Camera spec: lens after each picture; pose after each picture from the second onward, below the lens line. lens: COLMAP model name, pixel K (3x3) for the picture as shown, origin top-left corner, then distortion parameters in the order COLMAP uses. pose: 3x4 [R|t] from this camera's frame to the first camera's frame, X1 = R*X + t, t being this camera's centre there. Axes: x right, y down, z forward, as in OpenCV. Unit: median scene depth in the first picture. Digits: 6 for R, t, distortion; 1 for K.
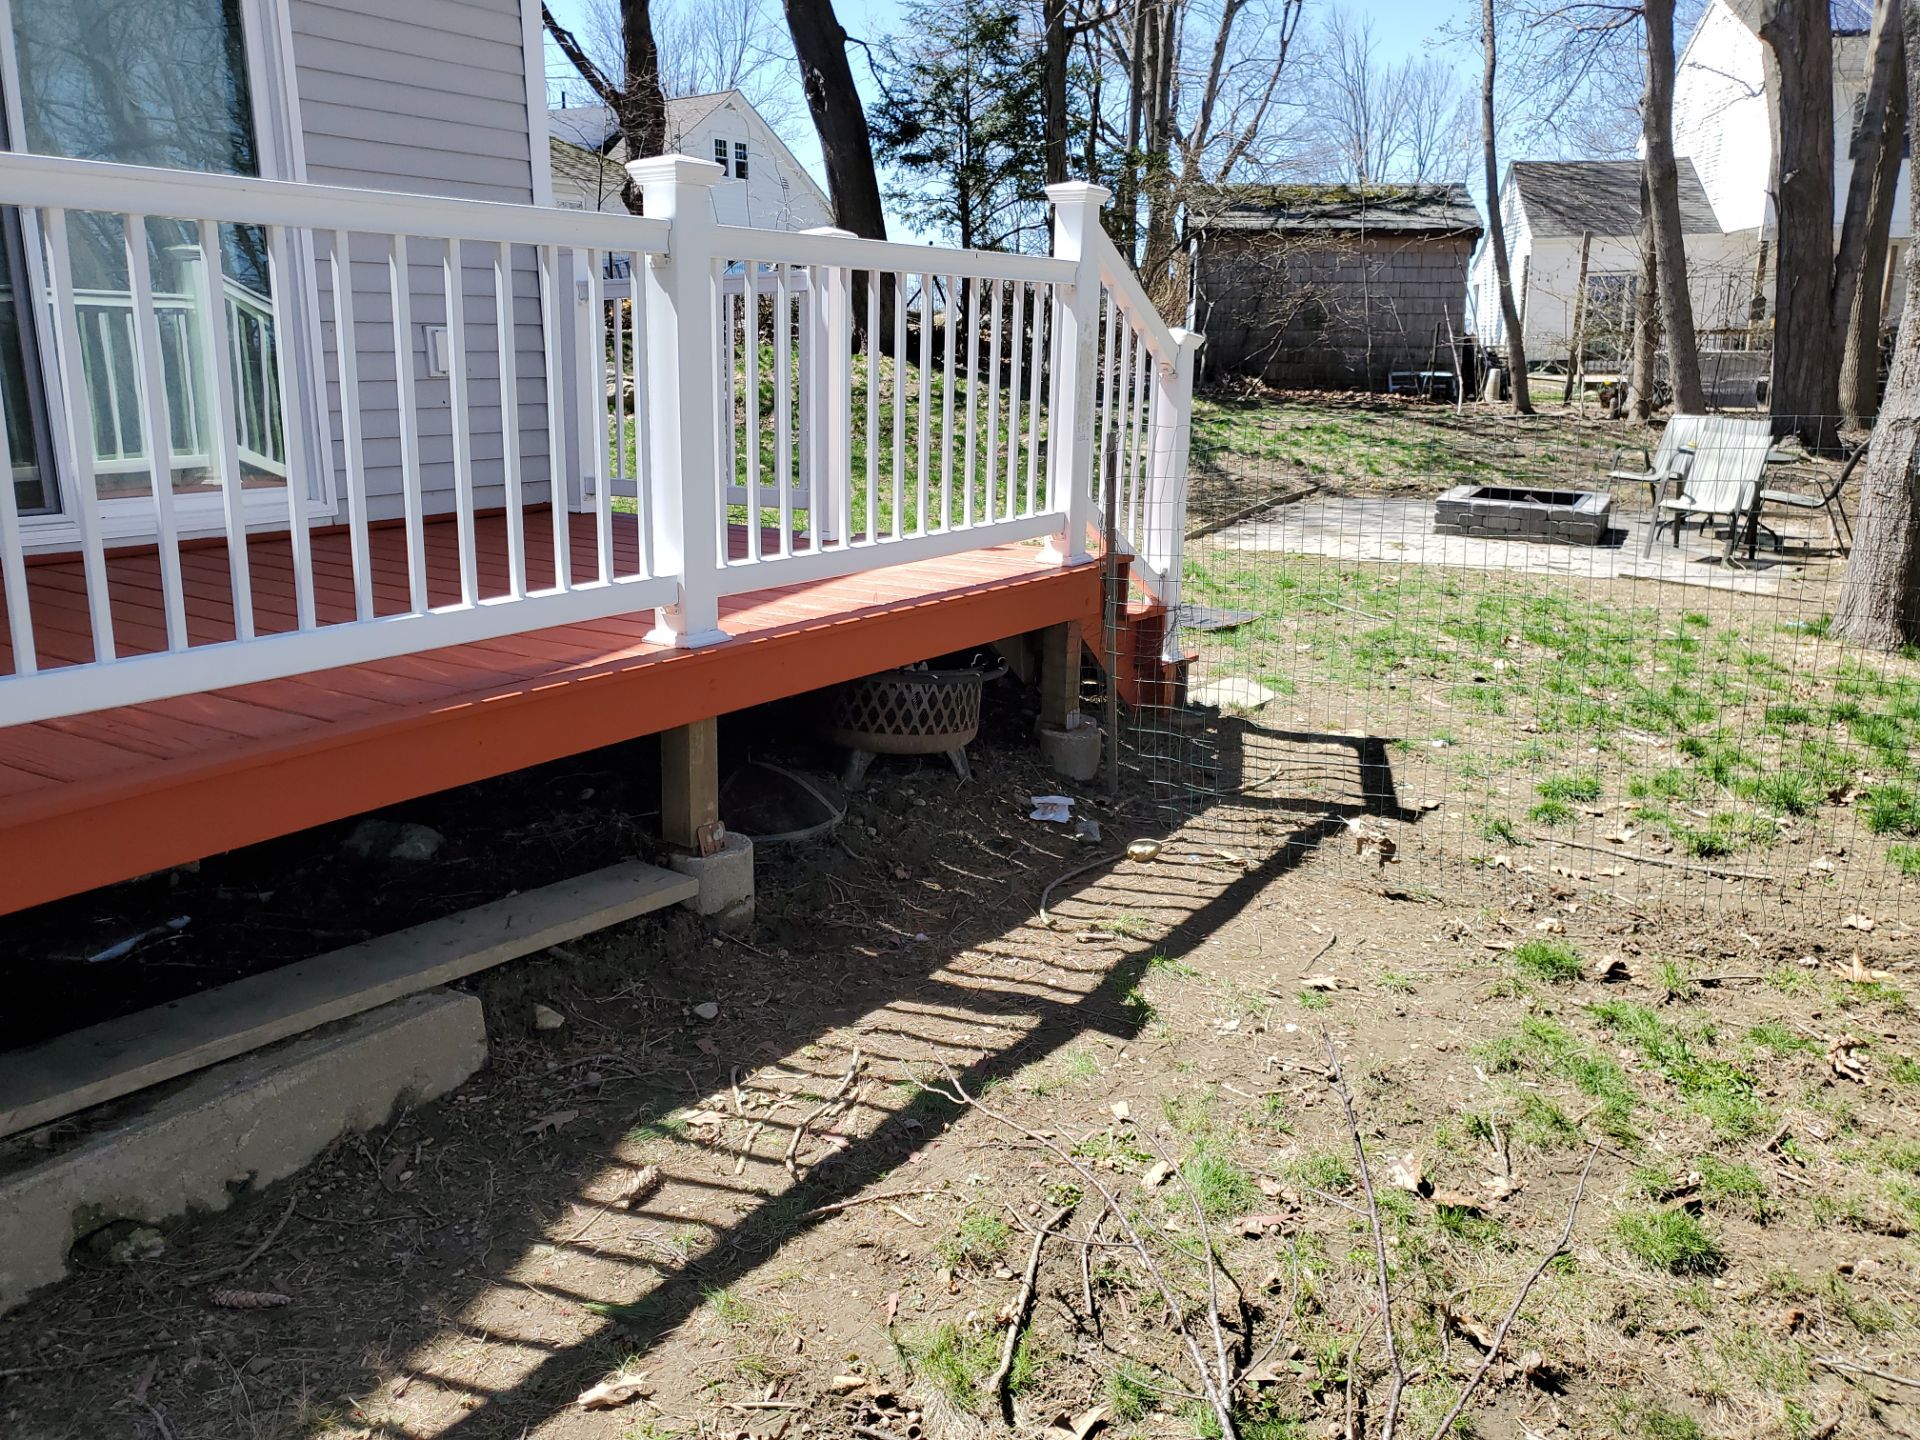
lens RADIAL K [[1501.9, 0, 960.0], [0, 1501.9, 720.0], [0, 0, 1]] dist [-0.001585, -0.047653]
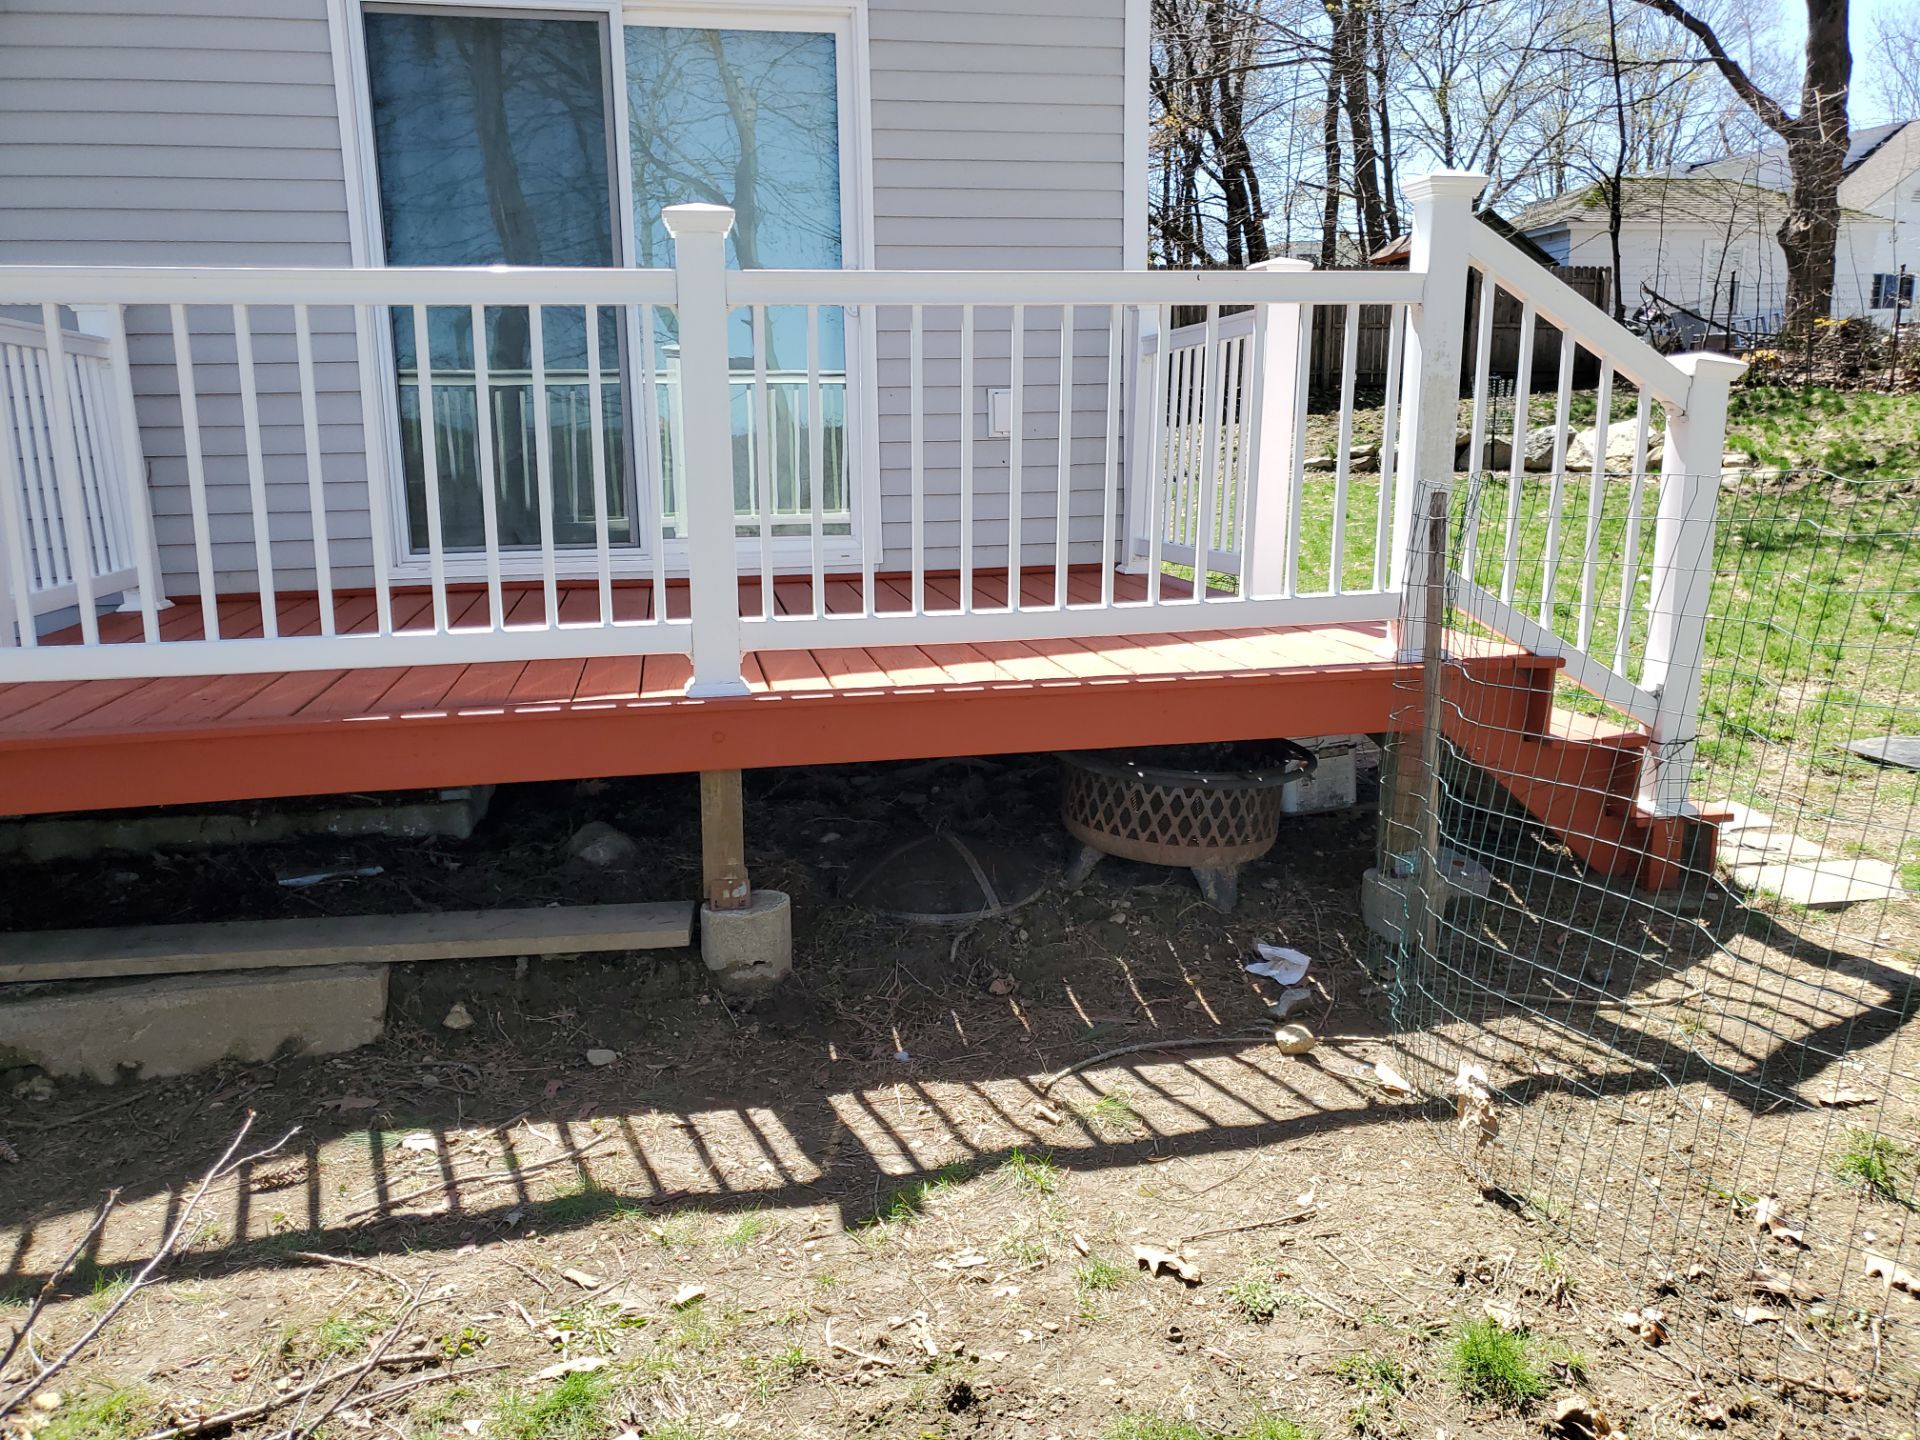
lens RADIAL K [[1510.9, 0, 1013.5], [0, 1510.9, 728.8], [0, 0, 1]] dist [0.001876, 0.014981]
pose [[0.703742, 0.111532, -0.701647, 0.605950], [-0.145122, 0.989344, 0.011708, -0.061445], [0.695476, 0.093585, 0.712429, 0.403505]]
